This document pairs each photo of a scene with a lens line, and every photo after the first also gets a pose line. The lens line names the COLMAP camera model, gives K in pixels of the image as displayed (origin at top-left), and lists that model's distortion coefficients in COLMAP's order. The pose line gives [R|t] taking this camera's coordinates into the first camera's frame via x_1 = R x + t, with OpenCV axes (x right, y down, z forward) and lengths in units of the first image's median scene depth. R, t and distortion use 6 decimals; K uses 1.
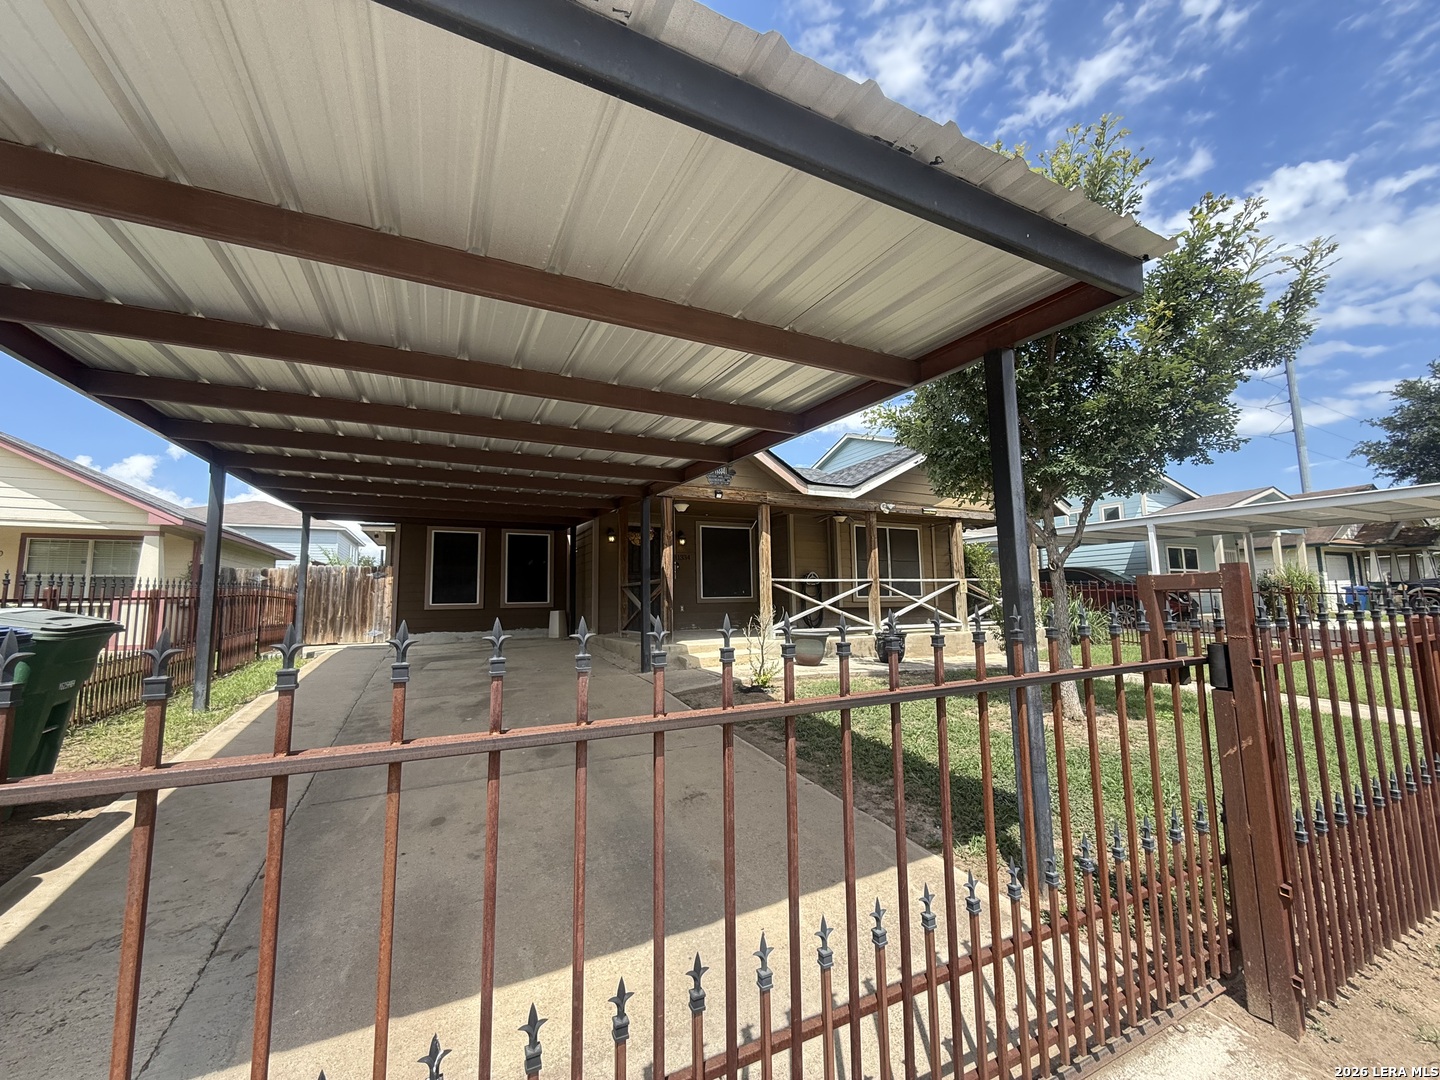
lens RADIAL K [[570.5, 0, 720.0], [0, 570.5, 540.0], [0, 0, 1]] dist [-0.002426, -0.000183]
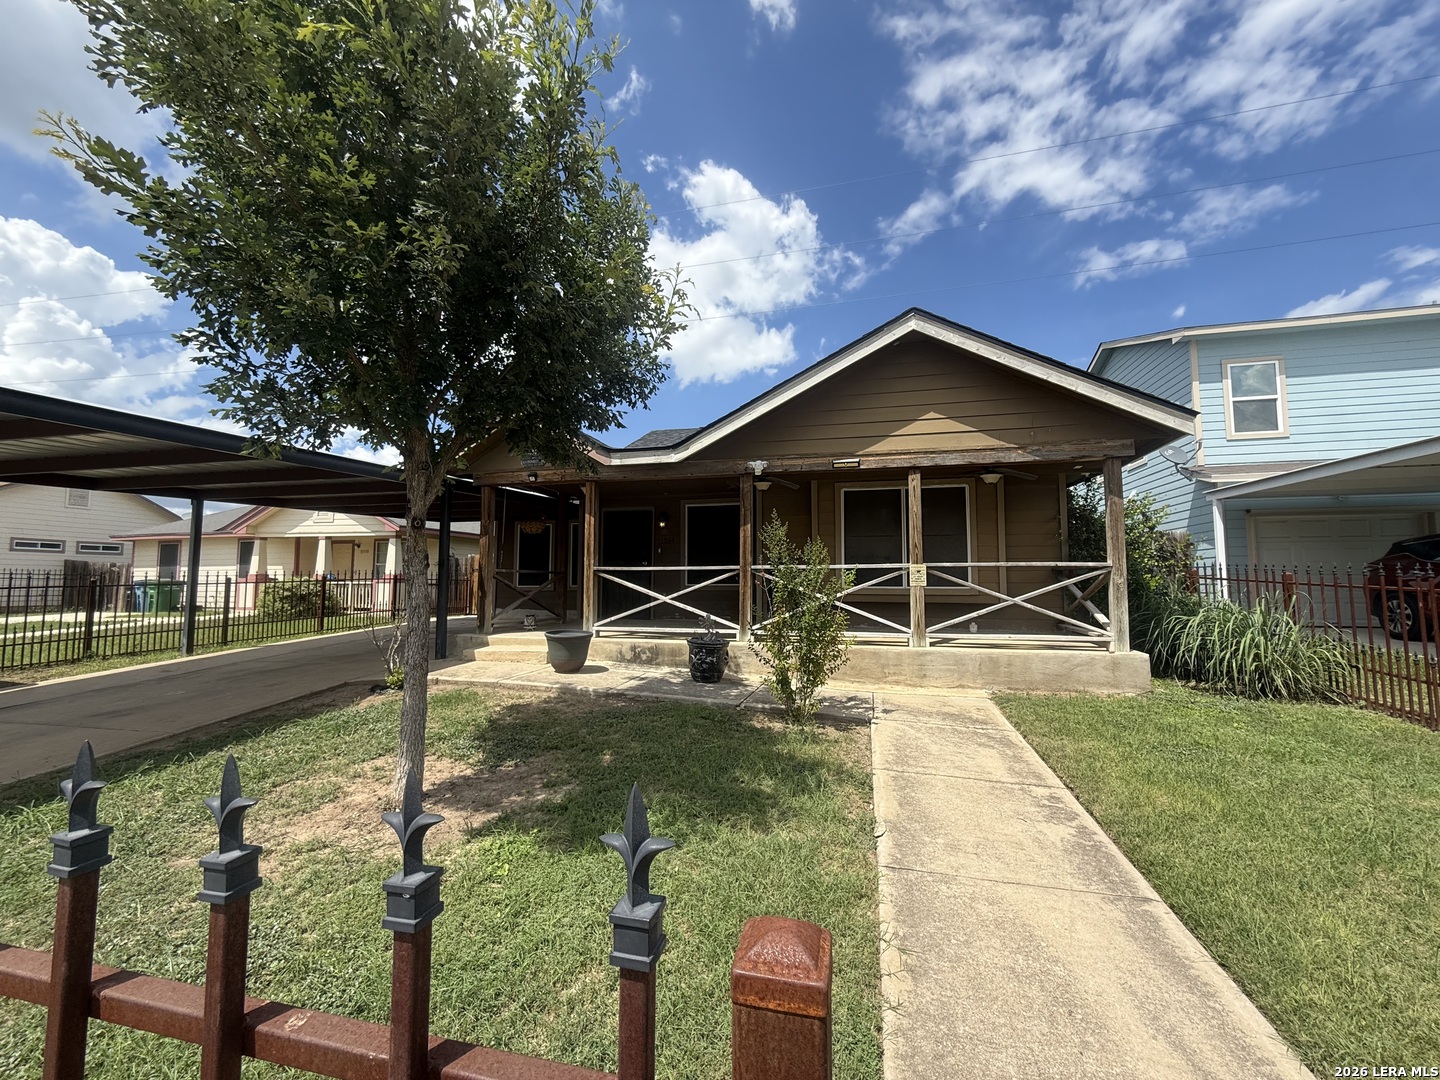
lens RADIAL K [[570.5, 0, 720.0], [0, 570.5, 540.0], [0, 0, 1]] dist [-0.002426, -0.000183]
pose [[0.760990, -0.031421, -0.648002, 0.762125], [0.051881, 0.998575, 0.012507, 0.025532], [0.646686, -0.043137, 0.761536, 0.439358]]
